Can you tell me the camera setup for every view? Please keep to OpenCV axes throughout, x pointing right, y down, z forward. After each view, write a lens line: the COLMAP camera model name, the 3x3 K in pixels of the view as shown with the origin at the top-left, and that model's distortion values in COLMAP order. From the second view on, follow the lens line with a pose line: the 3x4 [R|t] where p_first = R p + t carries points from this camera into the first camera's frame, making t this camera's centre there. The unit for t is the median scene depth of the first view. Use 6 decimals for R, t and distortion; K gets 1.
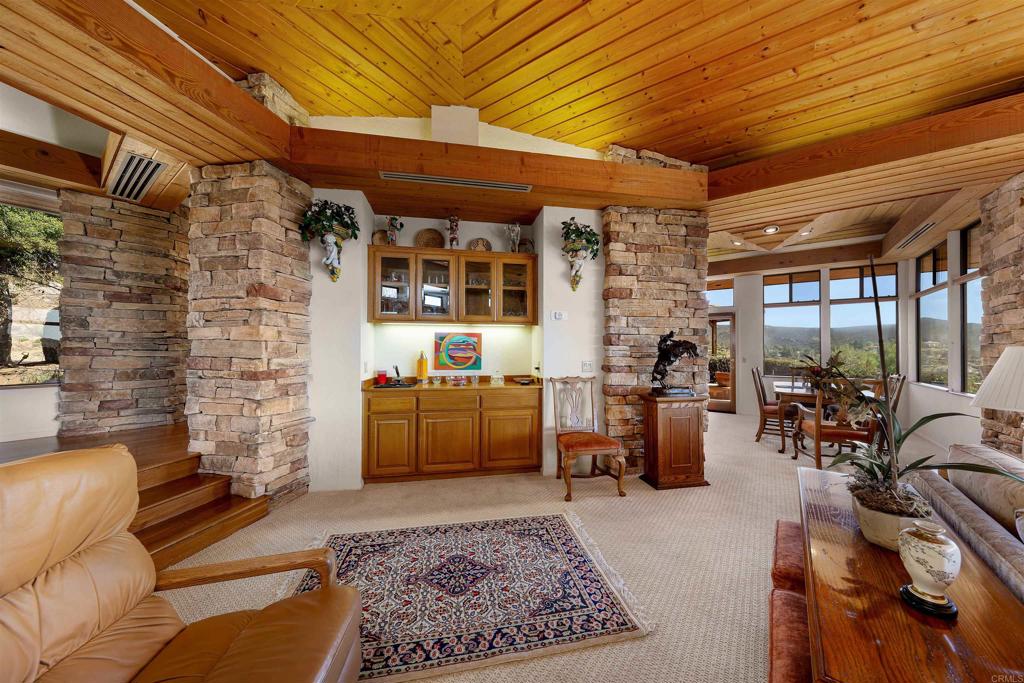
lens RADIAL K [[353.1, 0, 512.7], [0, 353.1, 353.5], [0, 0, 1]] dist [-0.000148, -0.000010]
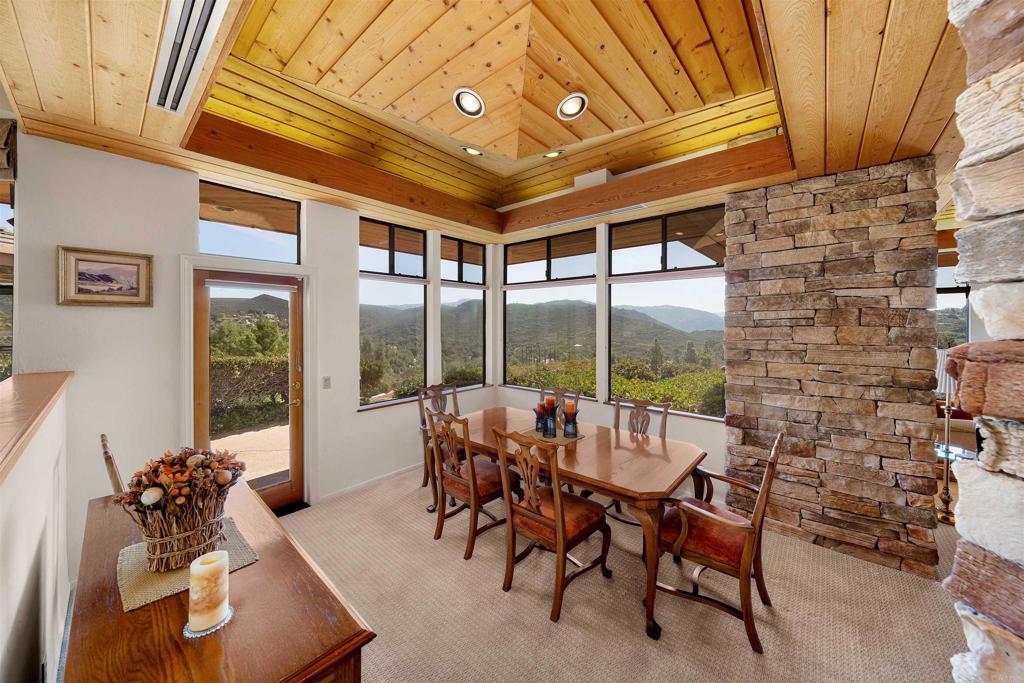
lens RADIAL K [[357.8, 0, 512.4], [0, 357.8, 323.3], [0, 0, 1]] dist [0.000186, 0.000044]
pose [[0.095352, -0.004107, 0.995435, 0.249530], [0.008228, 0.999961, 0.003337, -0.077147], [-0.995410, 0.007872, 0.095382, 0.892054]]
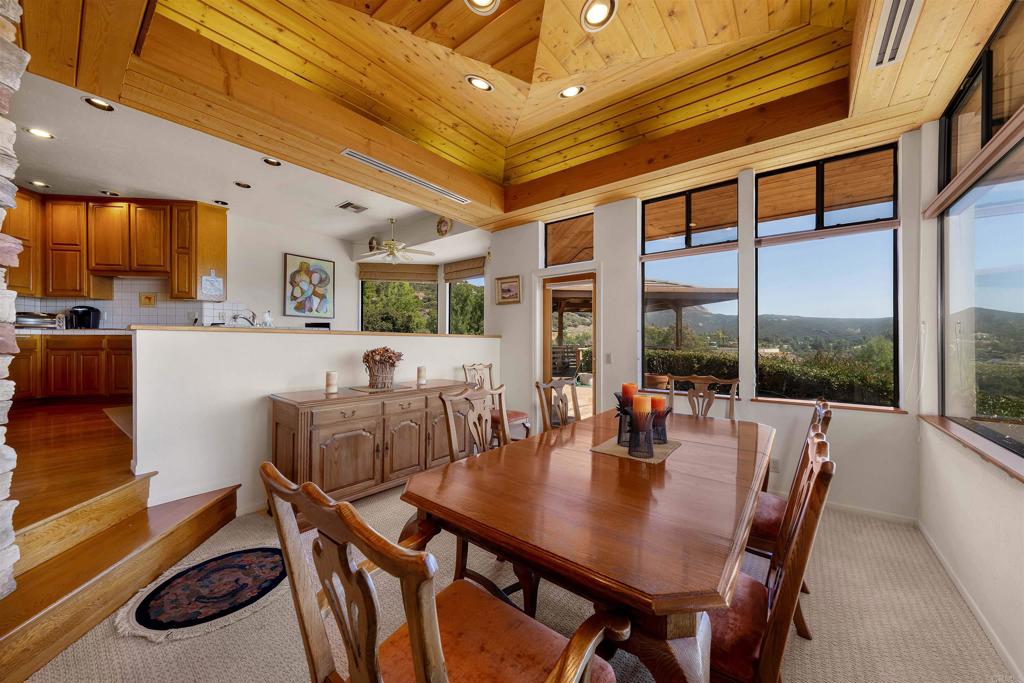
lens RADIAL K [[366.3, 0, 512.0], [0, 366.3, 341.5], [0, 0, 1]] dist [-0.000934, -0.000064]
pose [[0.999239, -0.000158, -0.039005, 0.651541], [-0.000248, 0.999946, -0.010396, -0.004112], [0.039004, 0.010398, 0.999185, 0.548410]]
